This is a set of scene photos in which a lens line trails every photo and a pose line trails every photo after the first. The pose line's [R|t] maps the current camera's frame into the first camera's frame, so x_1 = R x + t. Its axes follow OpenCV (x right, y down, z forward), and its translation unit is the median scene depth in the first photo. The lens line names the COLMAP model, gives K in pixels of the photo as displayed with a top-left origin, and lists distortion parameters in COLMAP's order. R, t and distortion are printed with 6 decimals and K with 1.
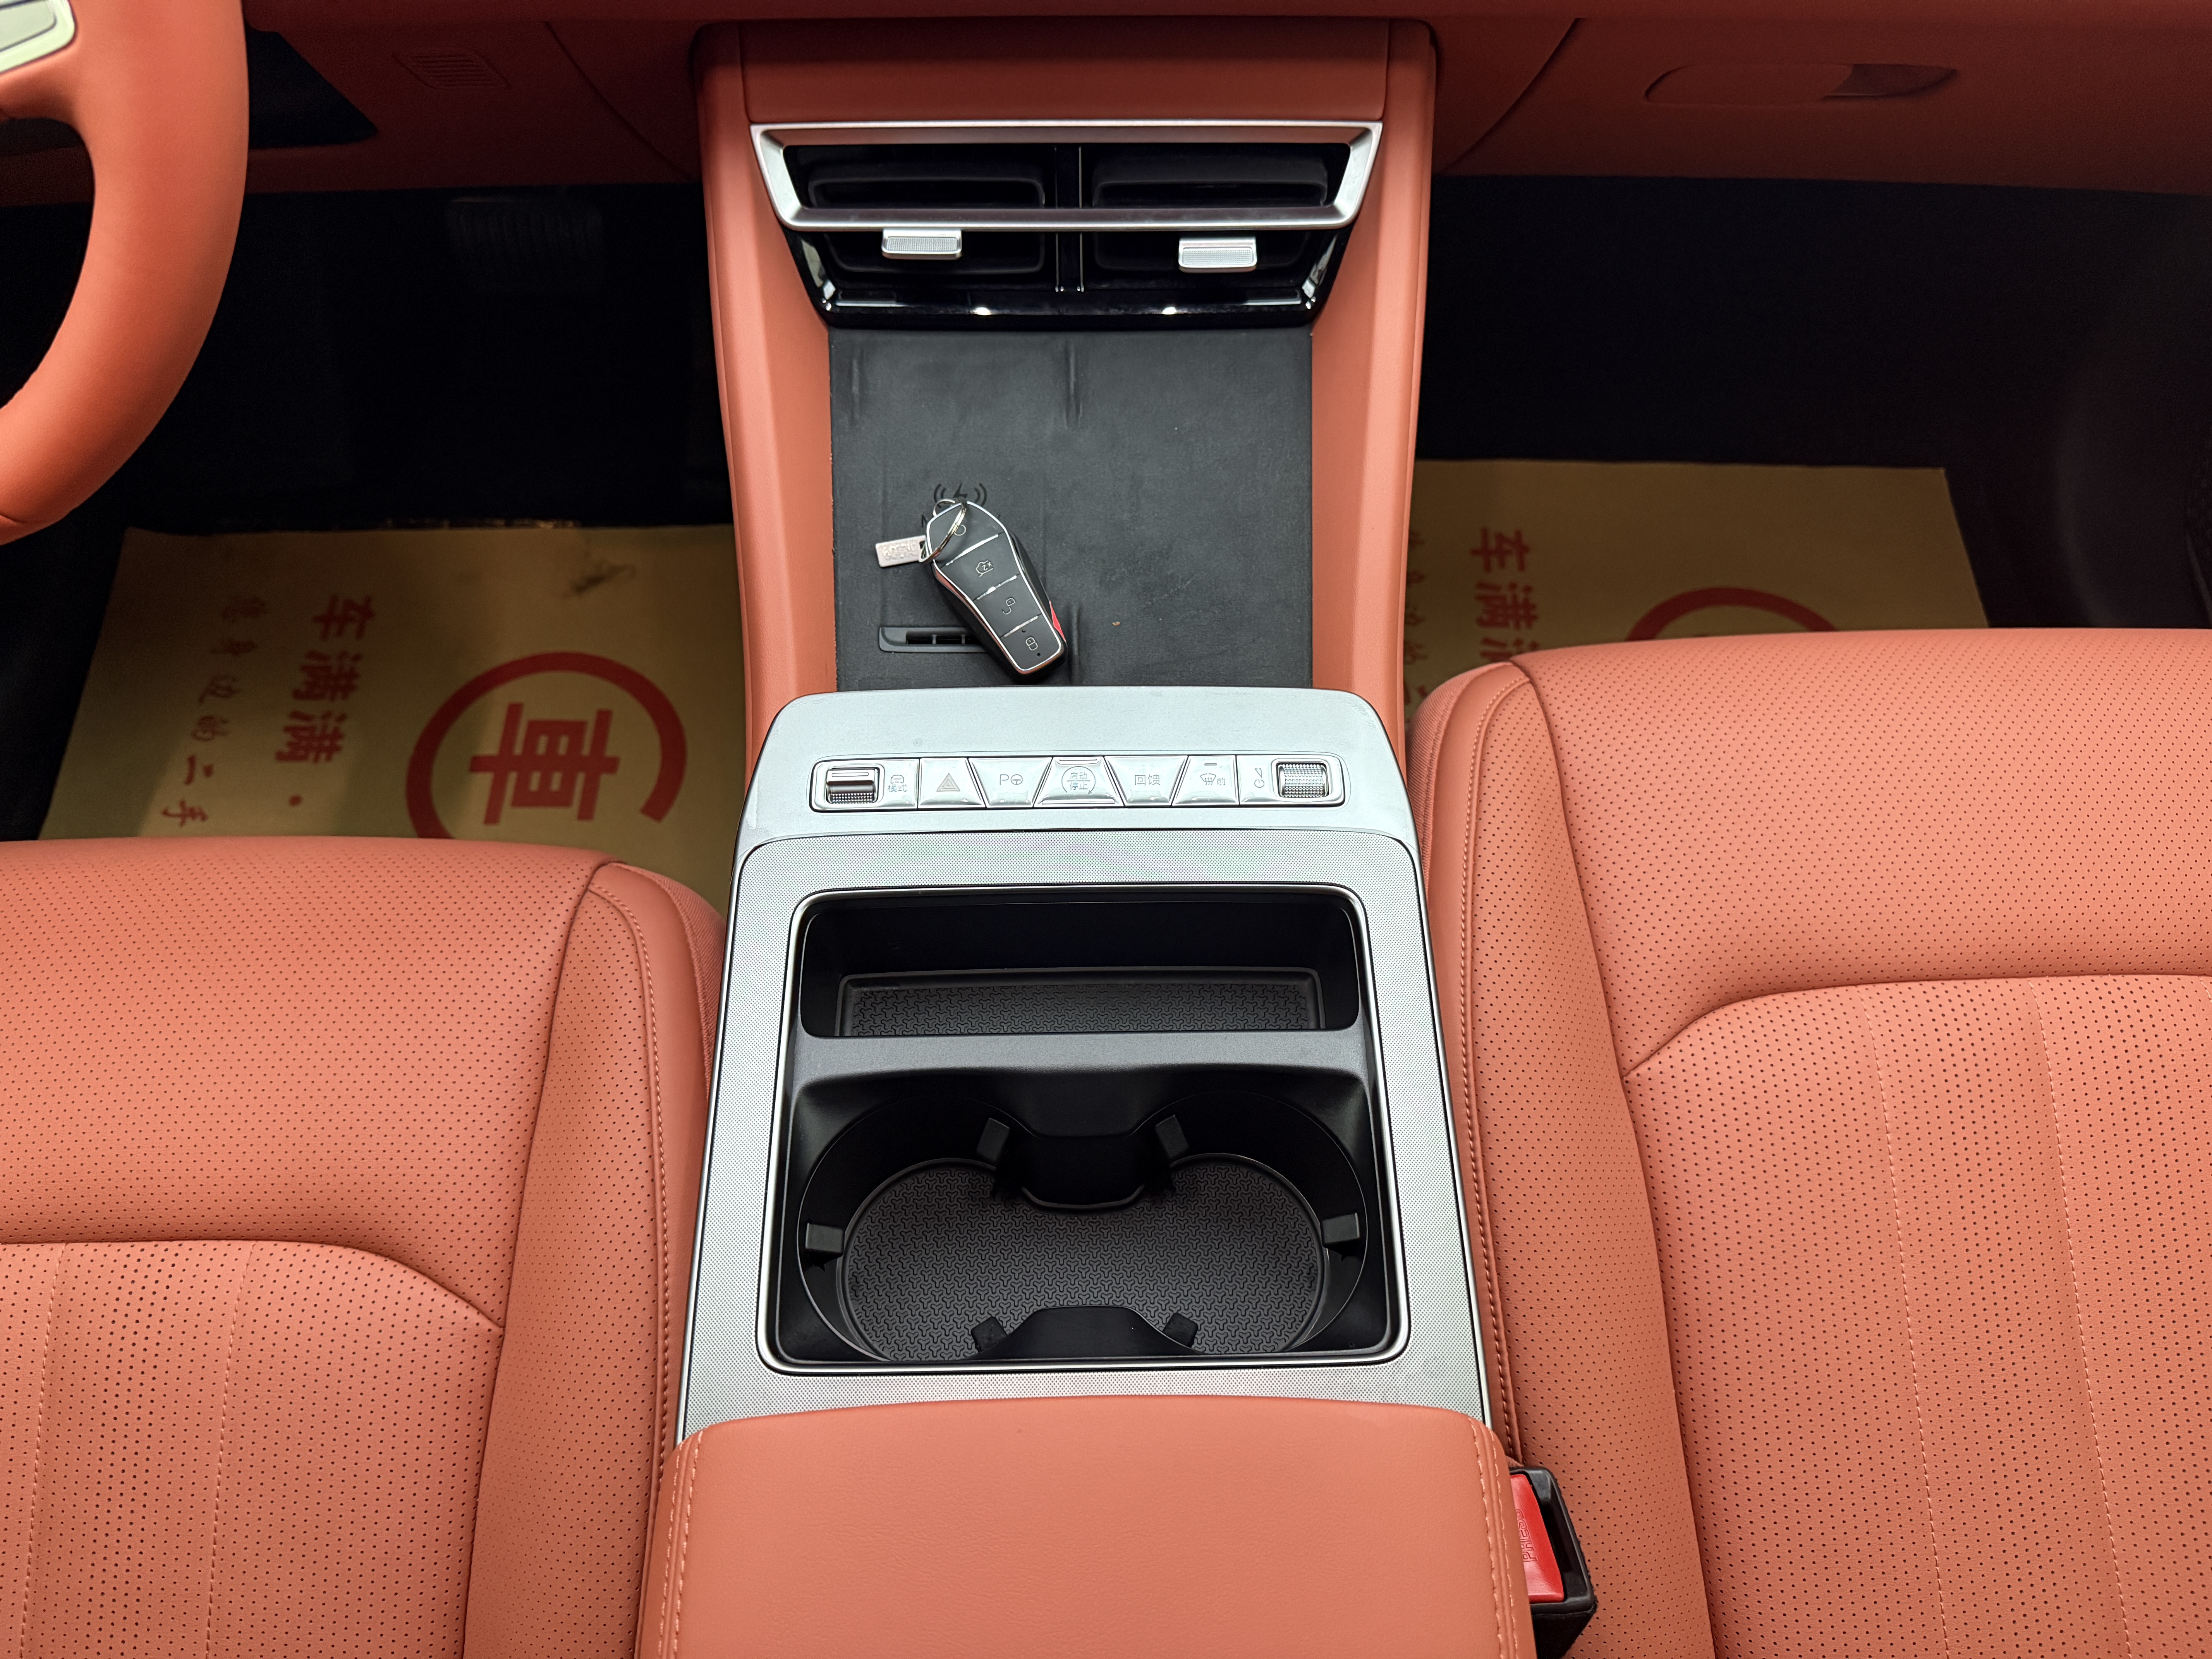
lens RADIAL K [[1574.7, 0, 1093.1], [0, 1574.7, 824.7], [0, 0, 1]] dist [0.009935, 0.007667]
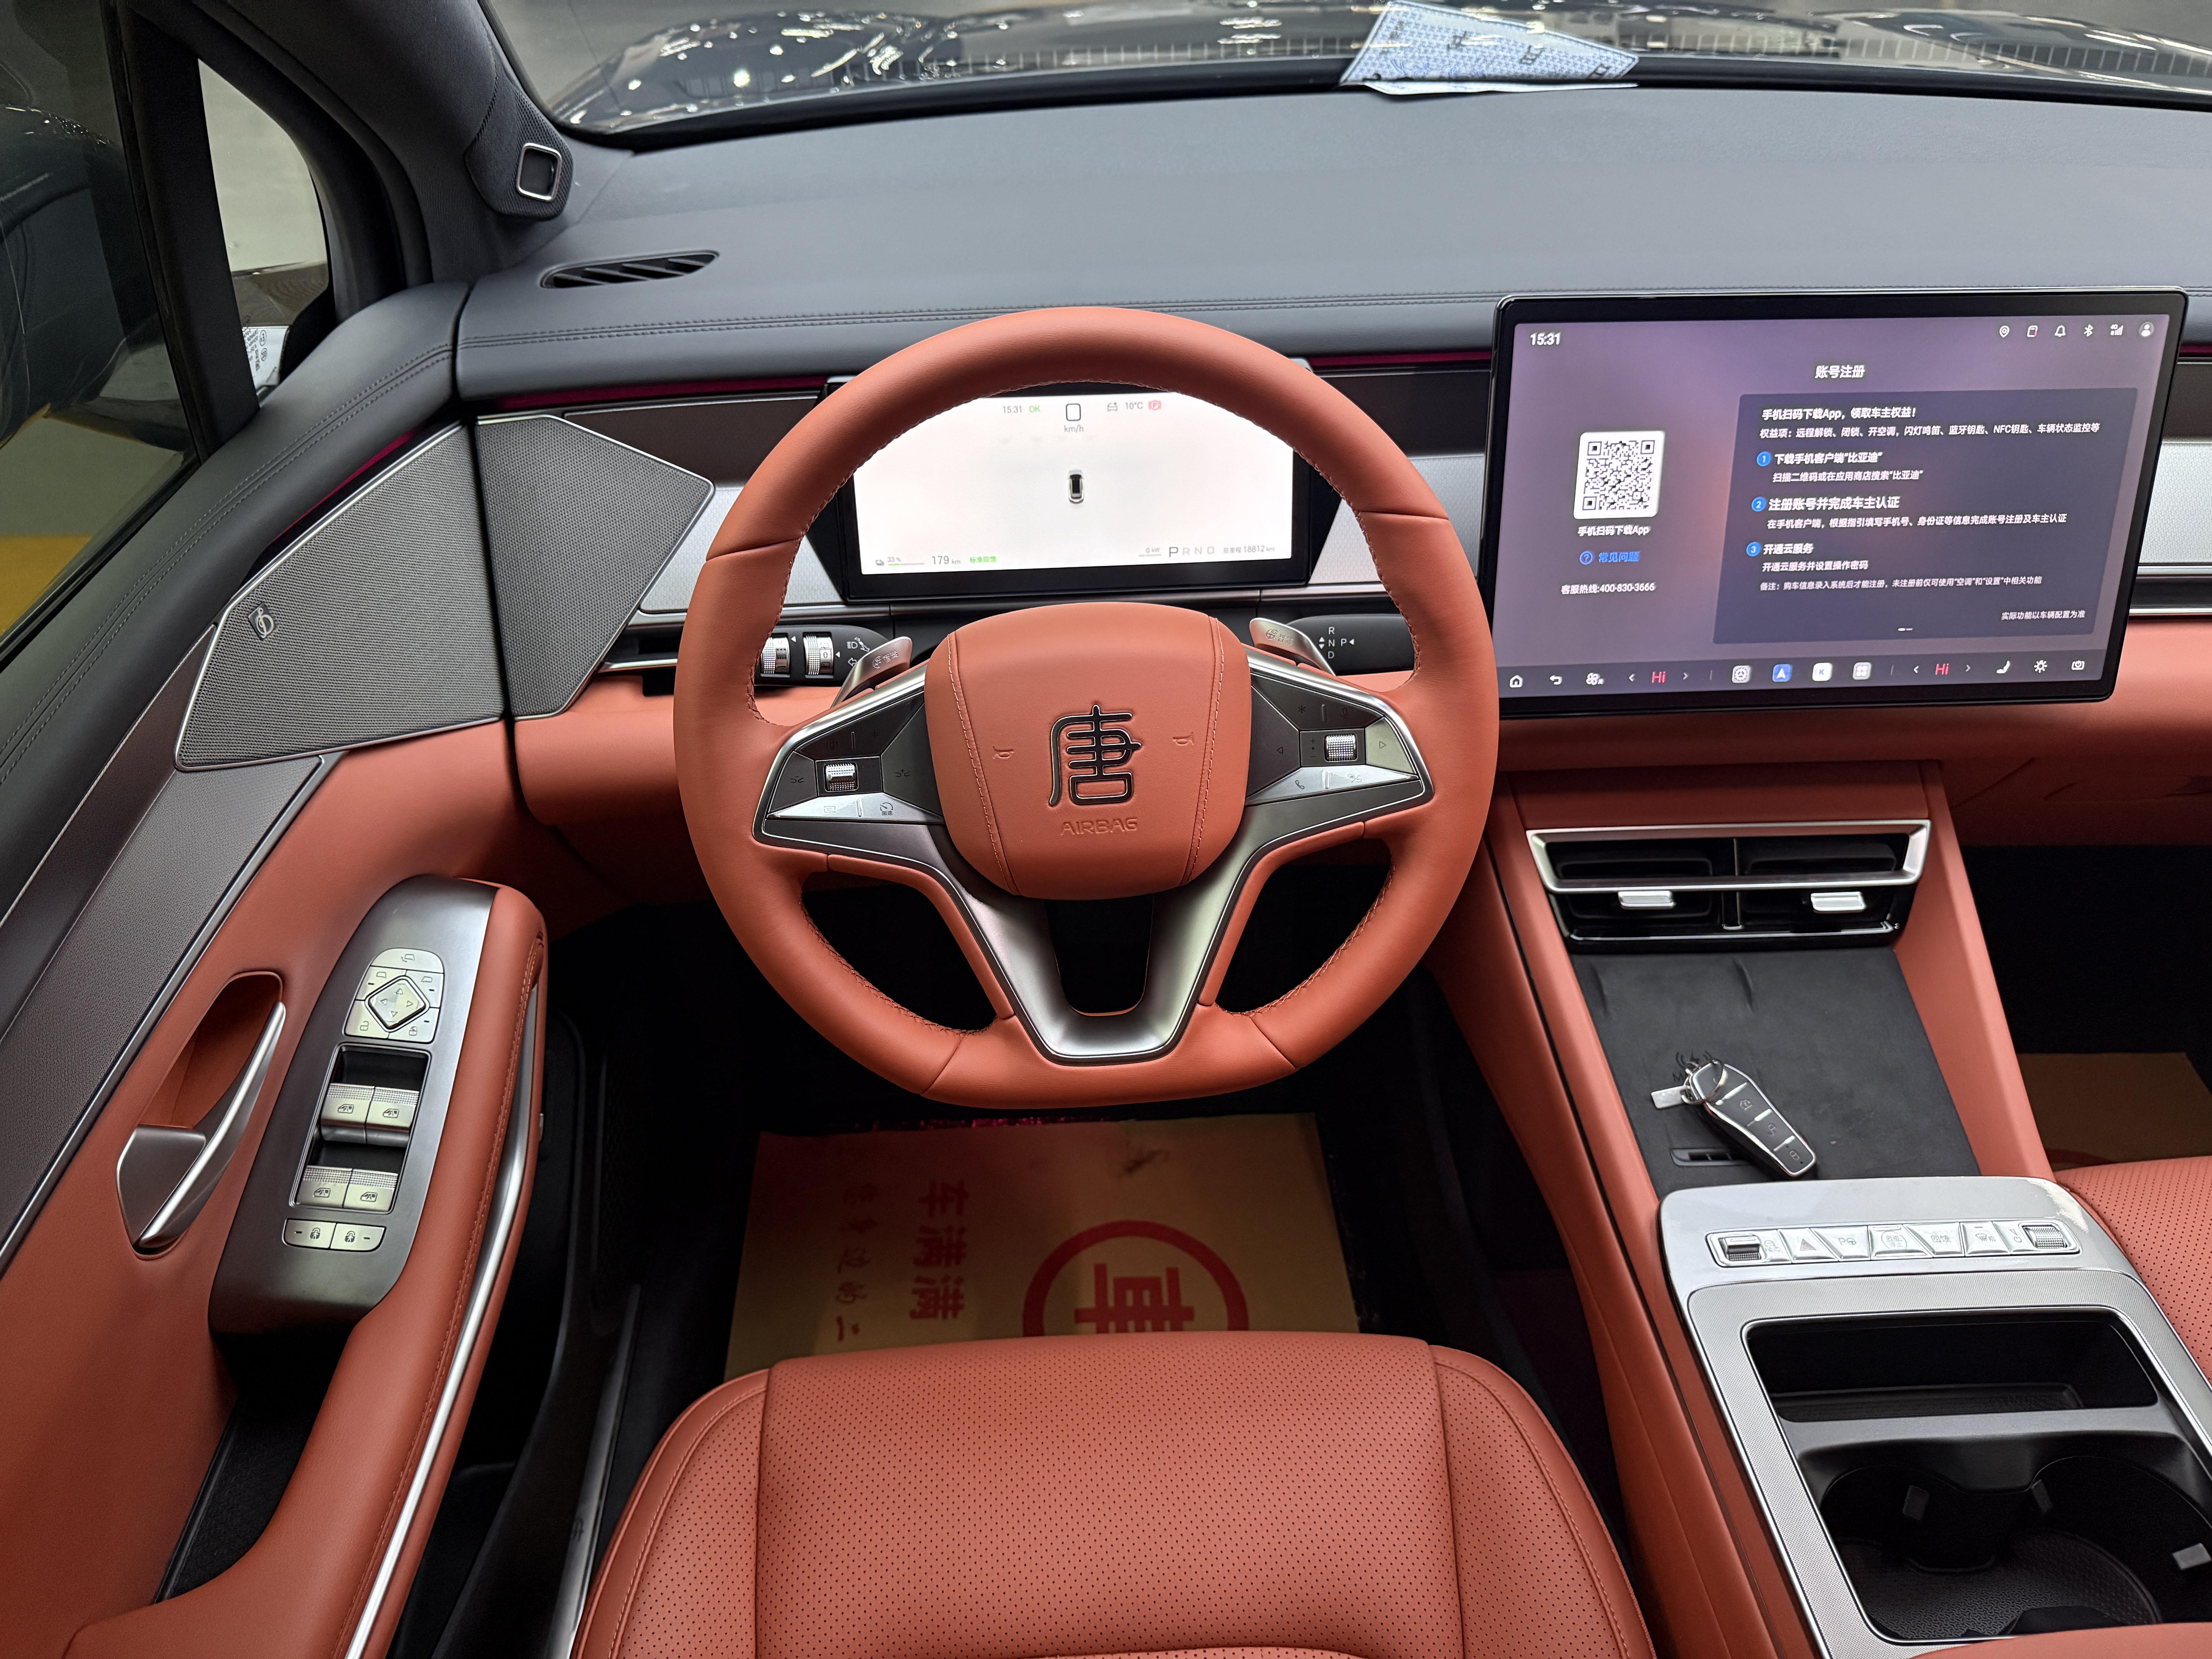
lens RADIAL K [[1574.7, 0, 1116.5], [0, 1574.7, 823.0], [0, 0, 1]] dist [0.009935, 0.007667]
pose [[0.999288, -0.020445, 0.031696, -0.647699], [0.031165, 0.920908, -0.388531, 0.137036], [-0.021246, 0.389243, 0.920890, -0.412562]]
